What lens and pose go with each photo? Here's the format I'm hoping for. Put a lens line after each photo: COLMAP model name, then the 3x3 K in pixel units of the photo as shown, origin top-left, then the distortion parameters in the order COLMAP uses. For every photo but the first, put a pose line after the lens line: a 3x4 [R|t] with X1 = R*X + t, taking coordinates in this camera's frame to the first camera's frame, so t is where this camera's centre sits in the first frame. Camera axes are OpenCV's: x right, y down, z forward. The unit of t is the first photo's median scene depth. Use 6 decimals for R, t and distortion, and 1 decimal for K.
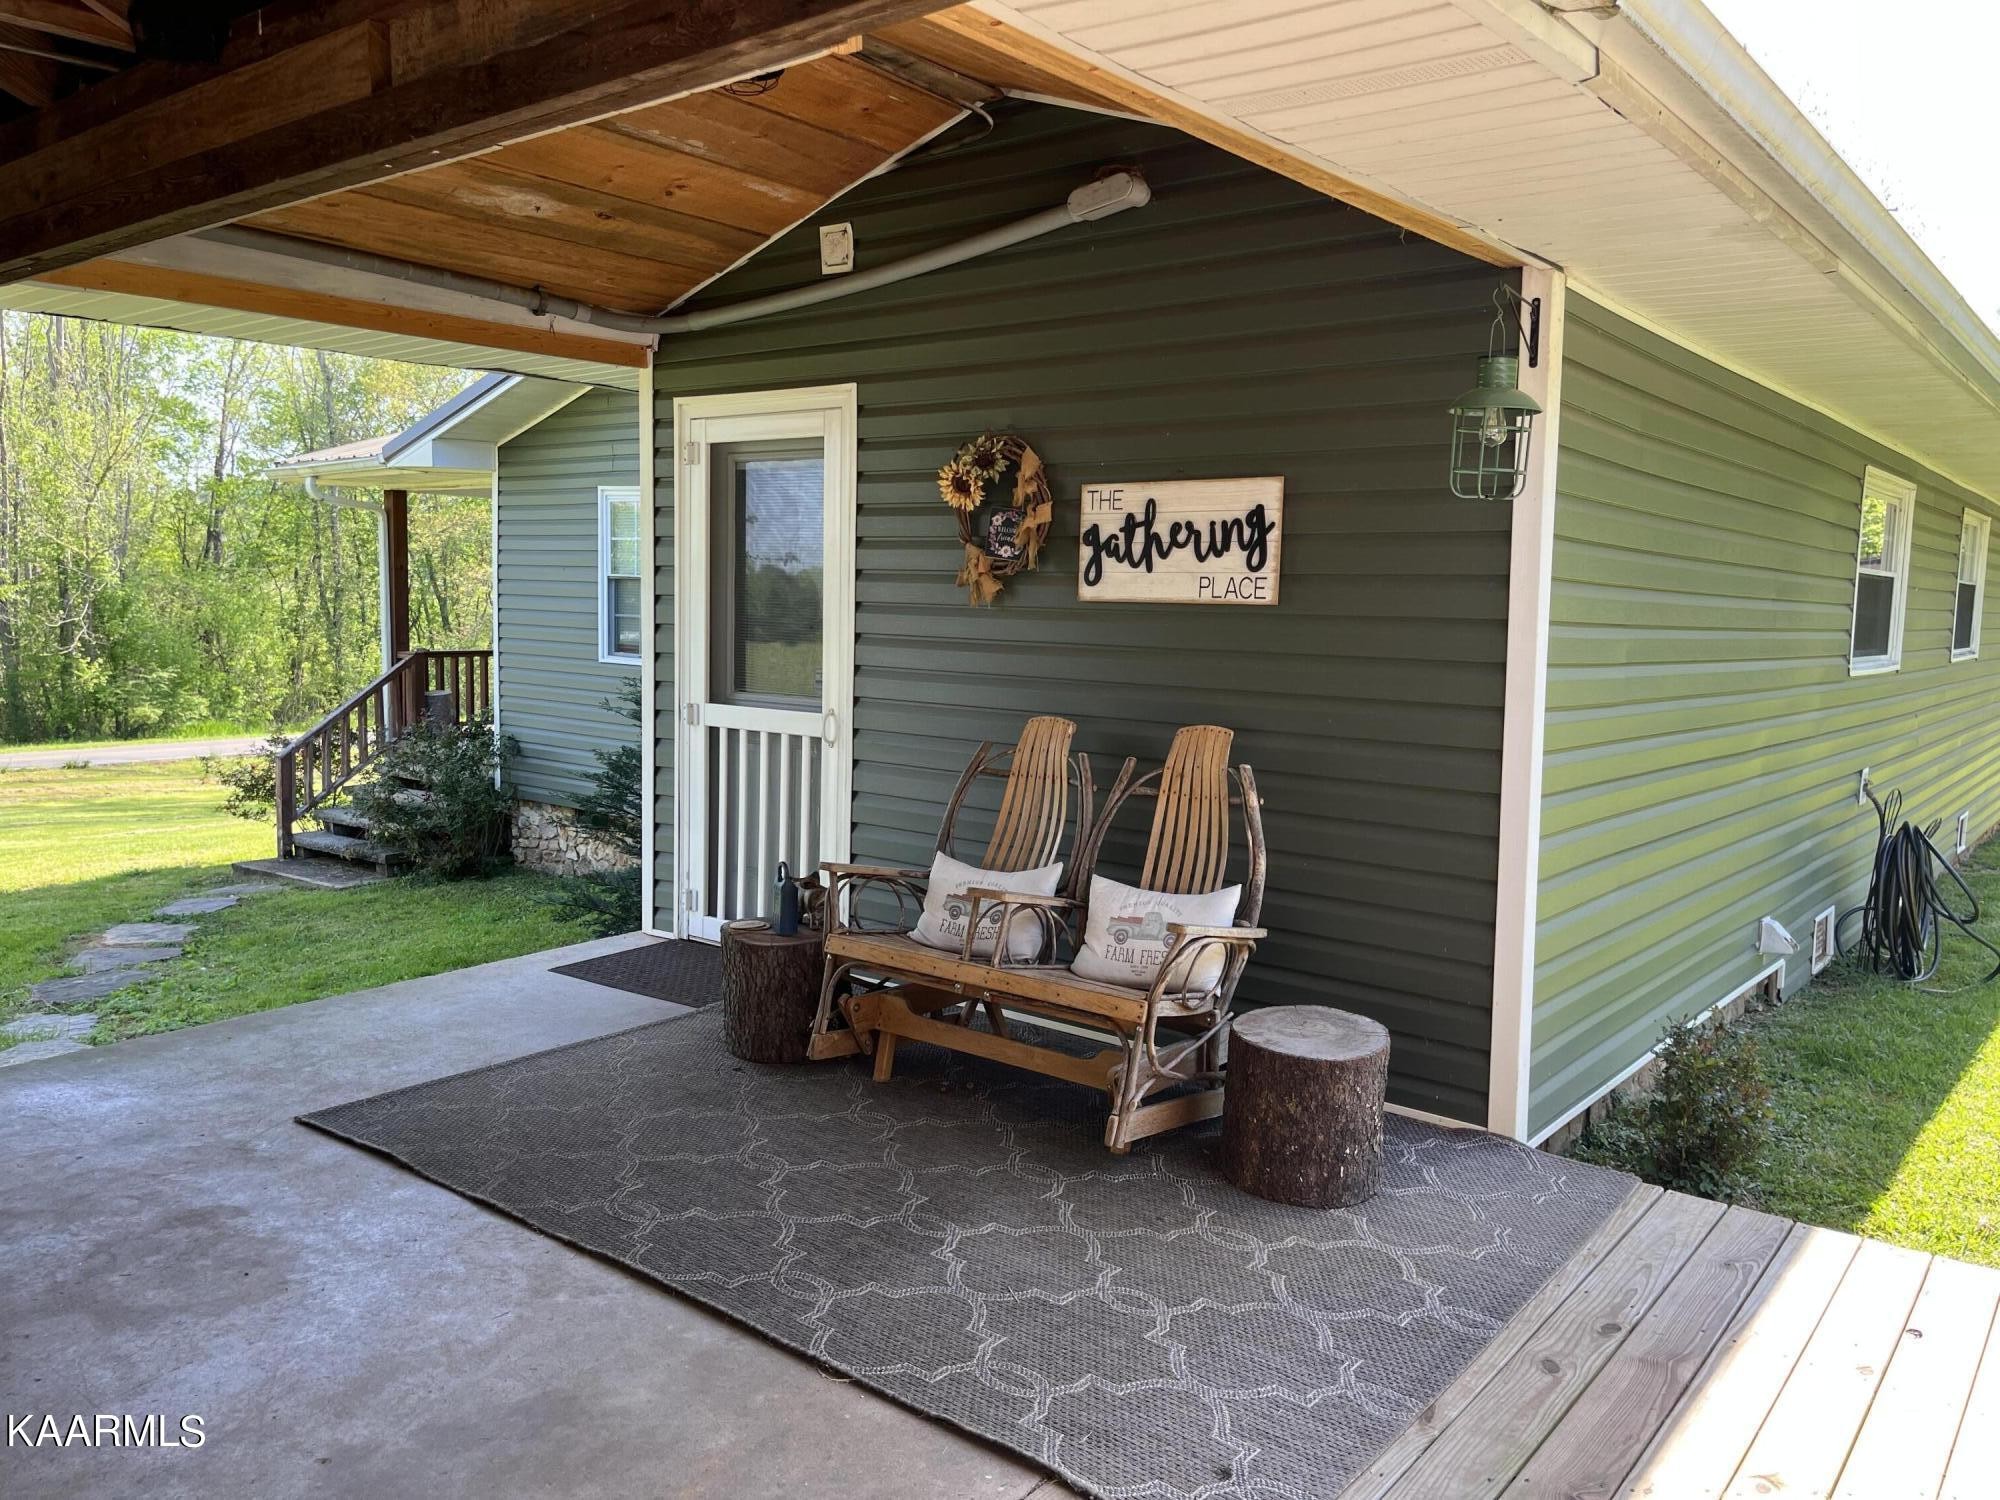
lens RADIAL K [[1515.5, 0, 993.4], [0, 1515.5, 749.2], [0, 0, 1]] dist [0.058897, -0.070458]
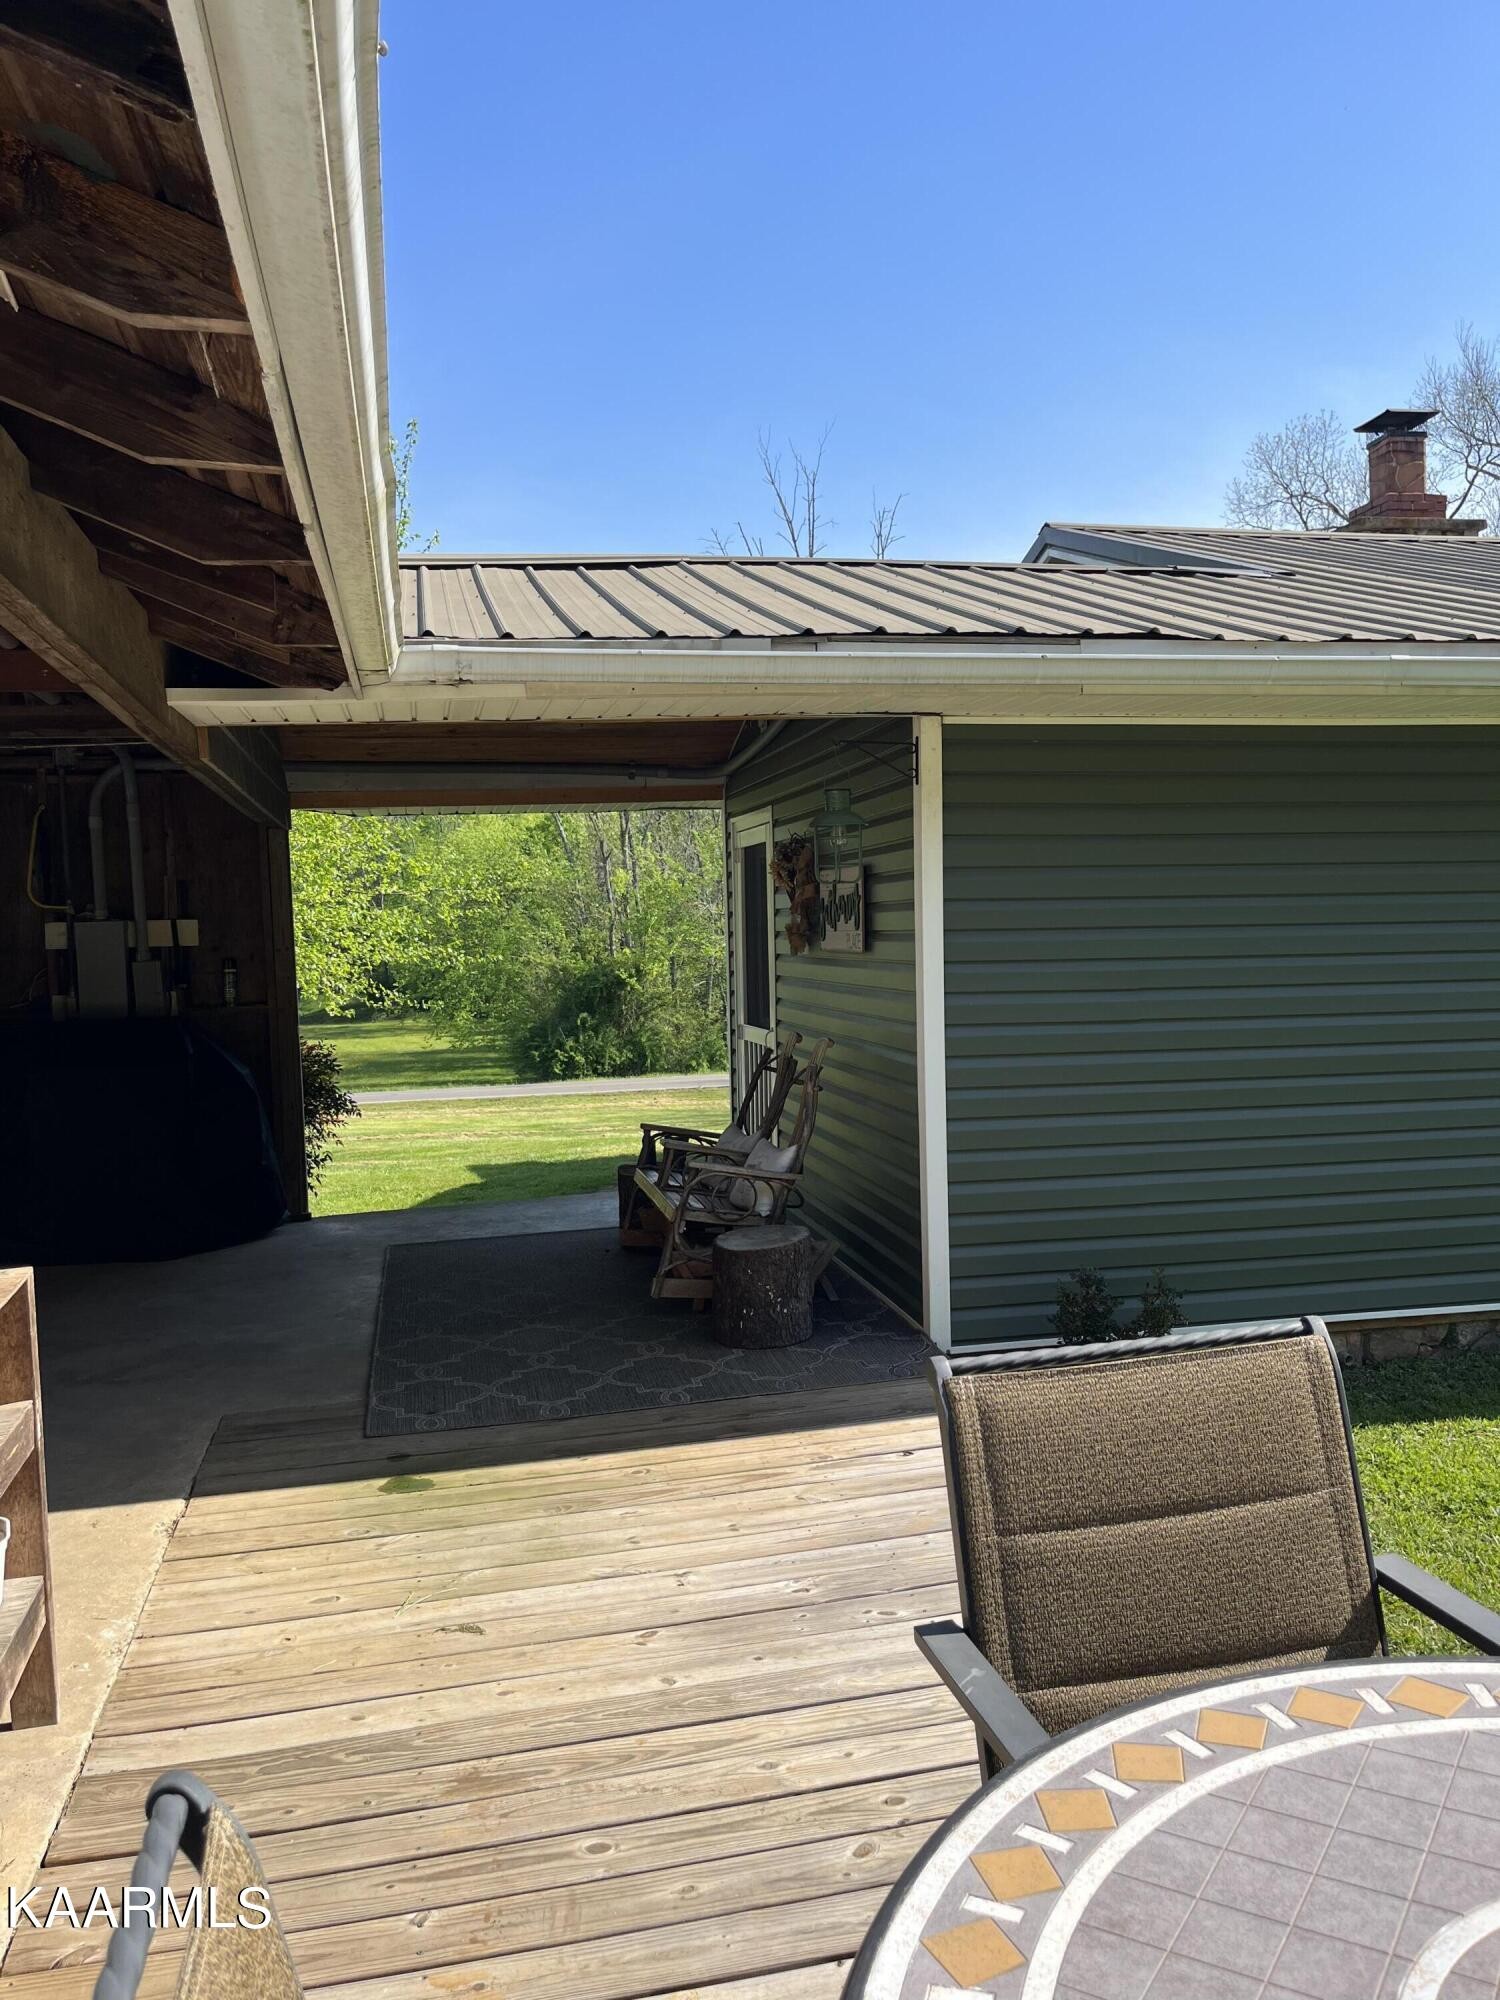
lens RADIAL K [[1515.5, 0, 750.0], [0, 1515.5, 1000.0], [0, 0, 1]] dist [0.058897, -0.070458]
pose [[0.771798, -0.013223, -0.635731, 1.266335], [-0.021903, 0.998638, -0.047362, 0.024149], [0.635491, 0.050478, 0.770456, -0.195425]]
